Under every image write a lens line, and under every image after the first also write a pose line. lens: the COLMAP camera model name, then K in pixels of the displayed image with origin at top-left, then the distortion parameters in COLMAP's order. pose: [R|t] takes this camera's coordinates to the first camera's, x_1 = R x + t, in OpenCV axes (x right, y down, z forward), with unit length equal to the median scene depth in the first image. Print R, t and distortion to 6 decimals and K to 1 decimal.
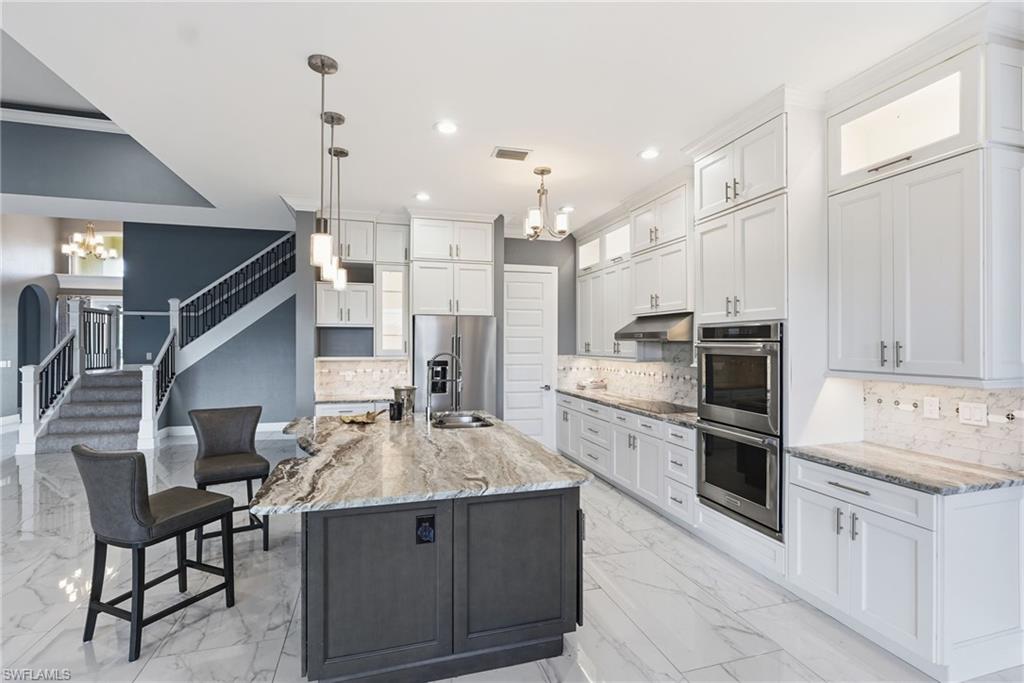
lens RADIAL K [[471.2, 0, 512.0], [0, 471.2, 341.5], [0, 0, 1]] dist [-0.009680, 0.001018]
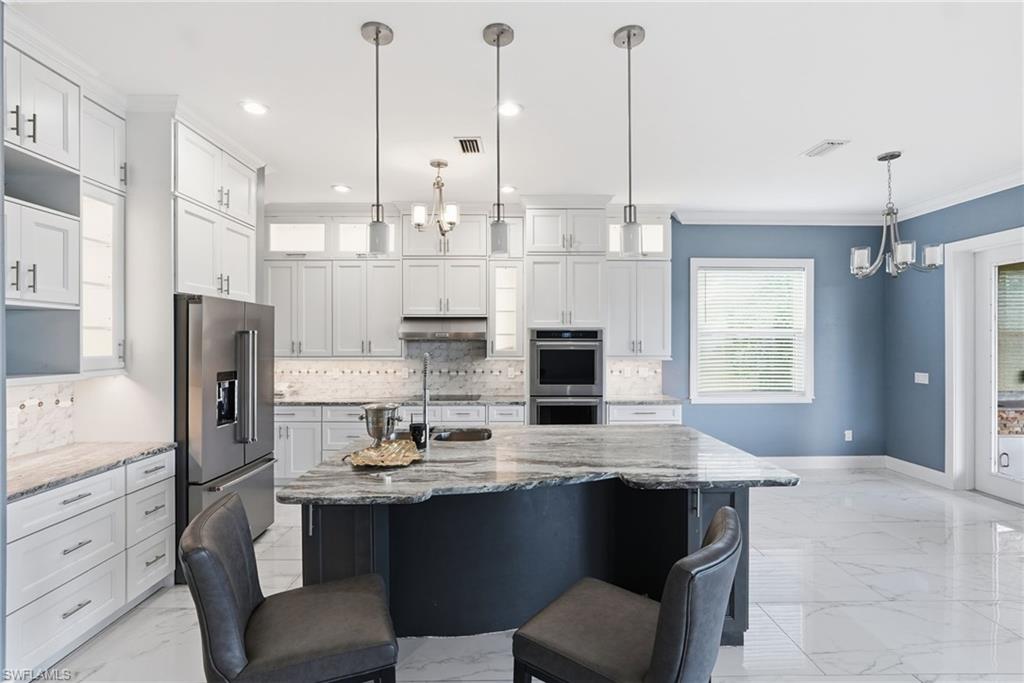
lens RADIAL K [[471.2, 0, 512.0], [0, 471.2, 341.5], [0, 0, 1]] dist [-0.009680, 0.001018]
pose [[0.263760, -0.003073, 0.964584, -0.651063], [-0.001509, 0.999992, 0.003599, -0.001405], [-0.964587, -0.002405, 0.263753, 0.474763]]
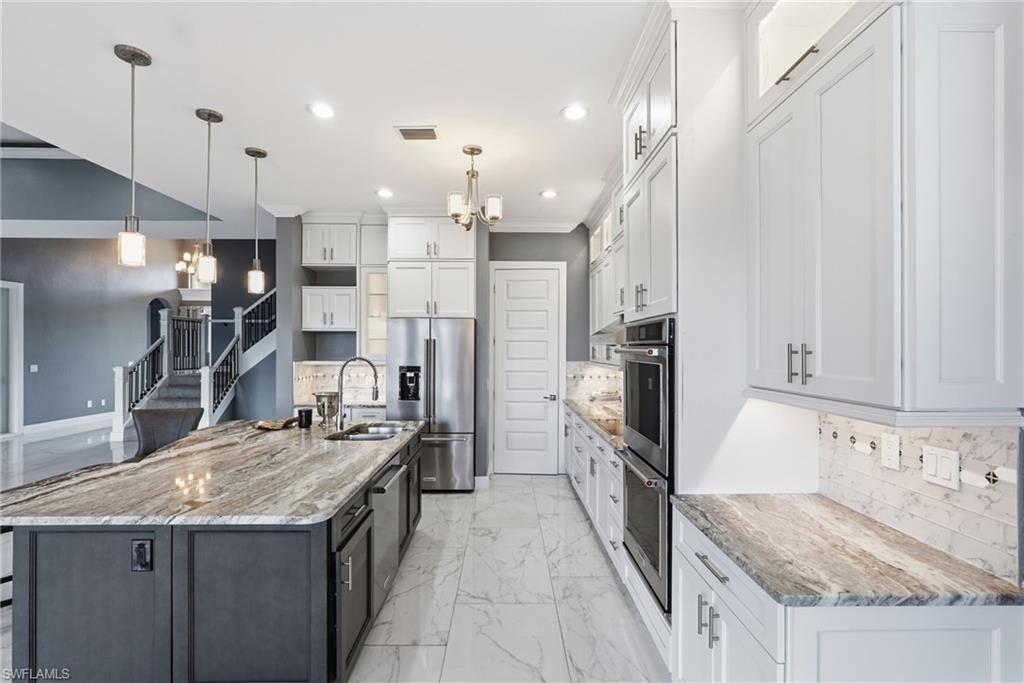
lens RADIAL K [[477.9, 0, 510.1], [0, 477.9, 348.0], [0, 0, 1]] dist [-0.010276, -0.000864]
pose [[0.962930, 0.001764, -0.269745, 0.293046], [-0.001203, 0.999997, 0.002244, 0.002111], [0.269748, -0.001836, 0.962929, 0.131237]]
